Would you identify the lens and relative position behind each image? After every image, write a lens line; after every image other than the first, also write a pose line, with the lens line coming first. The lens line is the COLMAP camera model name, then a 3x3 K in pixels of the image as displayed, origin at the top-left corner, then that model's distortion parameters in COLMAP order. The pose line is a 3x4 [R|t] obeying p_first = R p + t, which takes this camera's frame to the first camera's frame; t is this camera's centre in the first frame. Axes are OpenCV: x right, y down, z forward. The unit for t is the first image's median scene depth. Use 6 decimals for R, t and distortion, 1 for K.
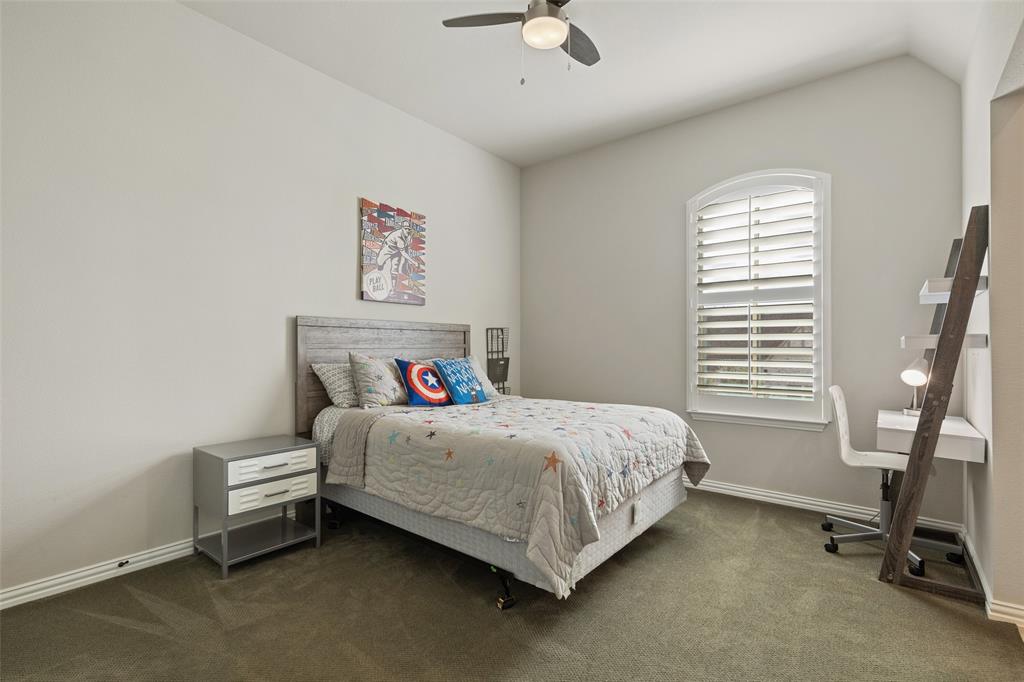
lens RADIAL K [[470.8, 0, 512.0], [0, 470.8, 341.0], [0, 0, 1]] dist [-0.001129, -0.000334]
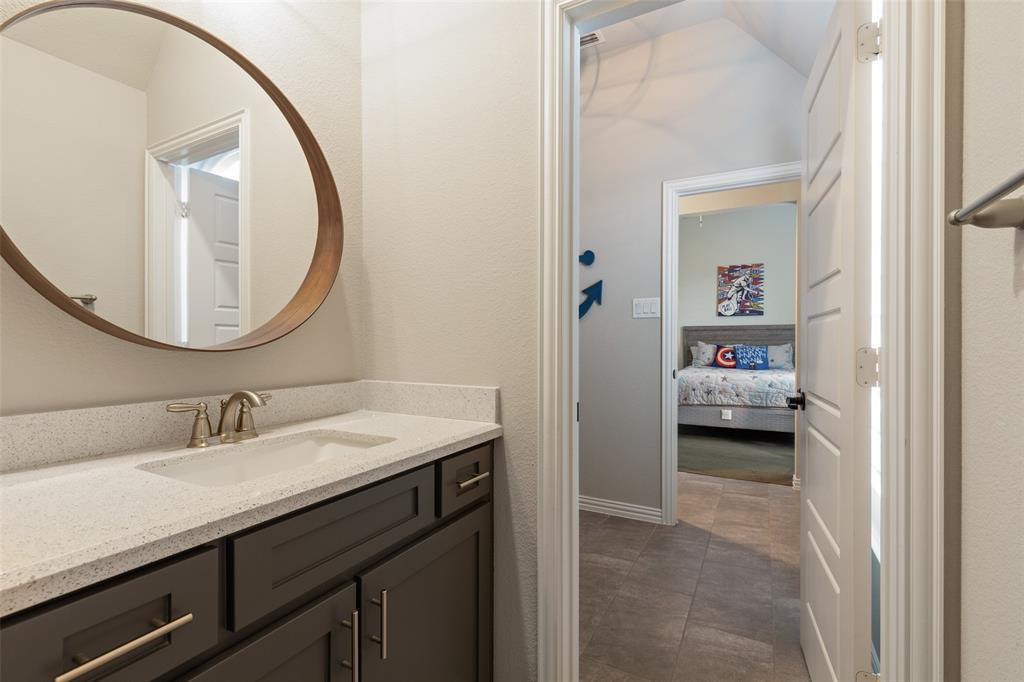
lens RADIAL K [[469.0, 0, 512.0], [0, 469.0, 341.0], [0, 0, 1]] dist [0.000039, -0.000001]
pose [[0.158724, 0.003153, -0.987318, 1.460537], [0.013235, 0.999898, 0.005321, -0.002041], [0.987234, -0.013912, 0.158666, -0.202863]]
